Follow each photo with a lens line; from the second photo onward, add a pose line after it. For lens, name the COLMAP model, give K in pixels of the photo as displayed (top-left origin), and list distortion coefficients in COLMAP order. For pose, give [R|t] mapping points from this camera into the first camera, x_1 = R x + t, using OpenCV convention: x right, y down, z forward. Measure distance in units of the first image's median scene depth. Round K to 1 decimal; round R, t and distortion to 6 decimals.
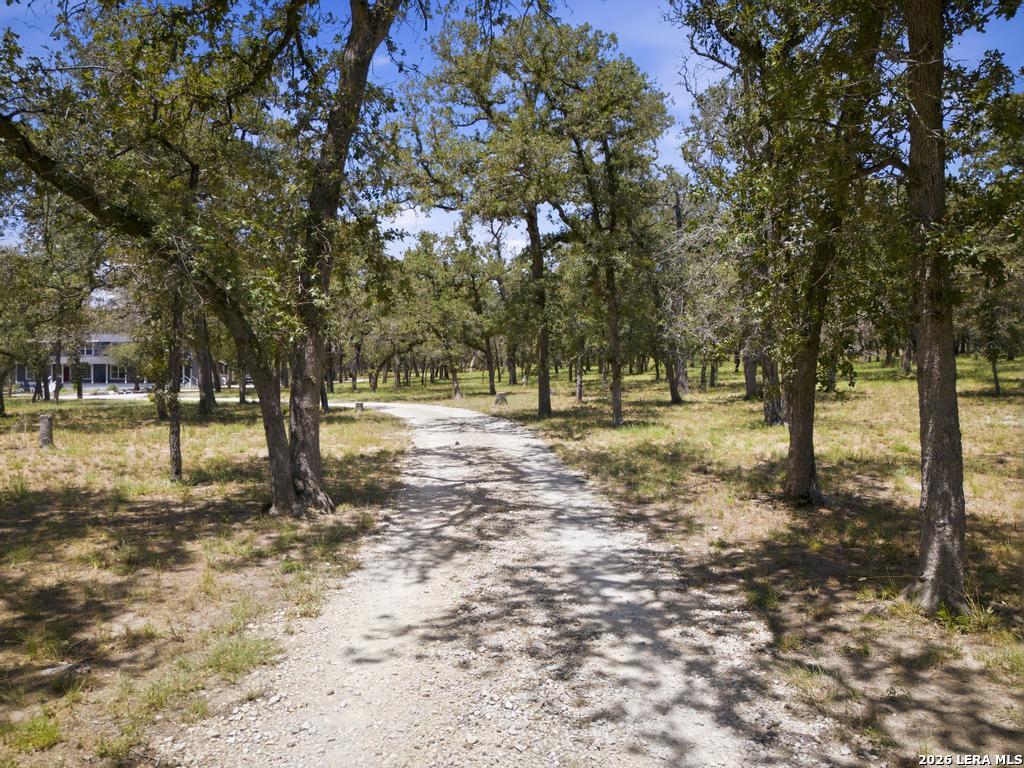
lens RADIAL K [[736.5, 0, 511.5], [0, 736.5, 384.7], [0, 0, 1]] dist [0.004261, 0.001381]
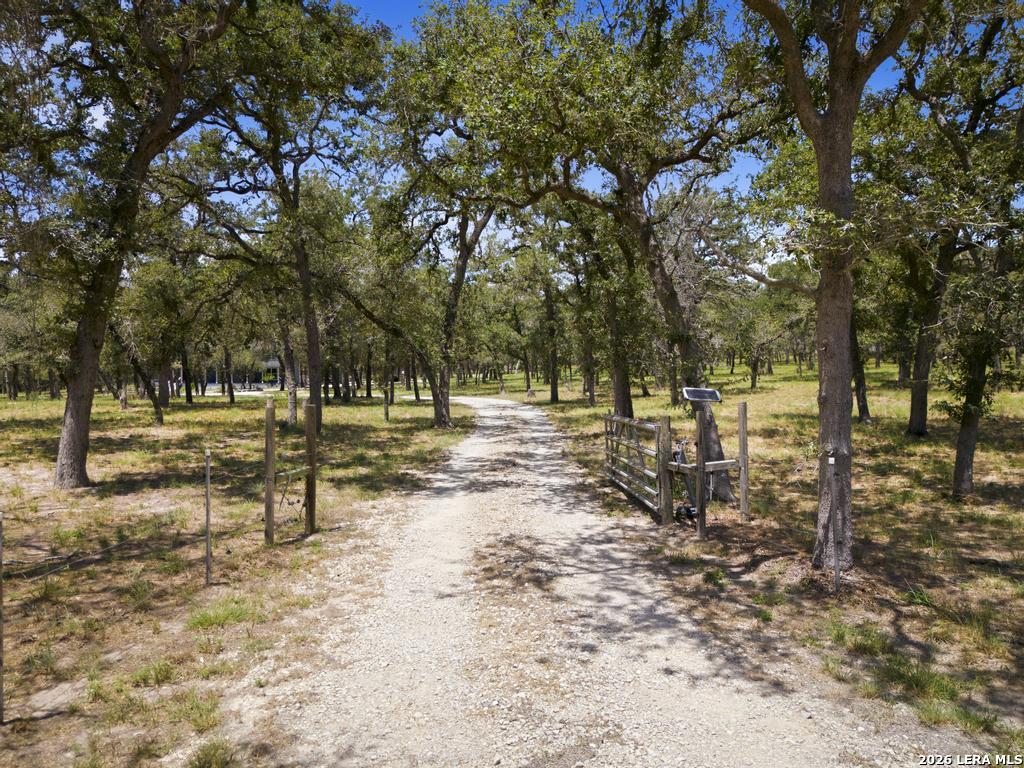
lens RADIAL K [[736.5, 0, 512.1], [0, 736.5, 383.9], [0, 0, 1]] dist [0.004261, 0.001381]
pose [[0.997873, 0.000278, -0.065191, 0.035803], [-0.000322, 1.000000, -0.000672, 0.000284], [0.065191, 0.000692, 0.997873, -0.403363]]
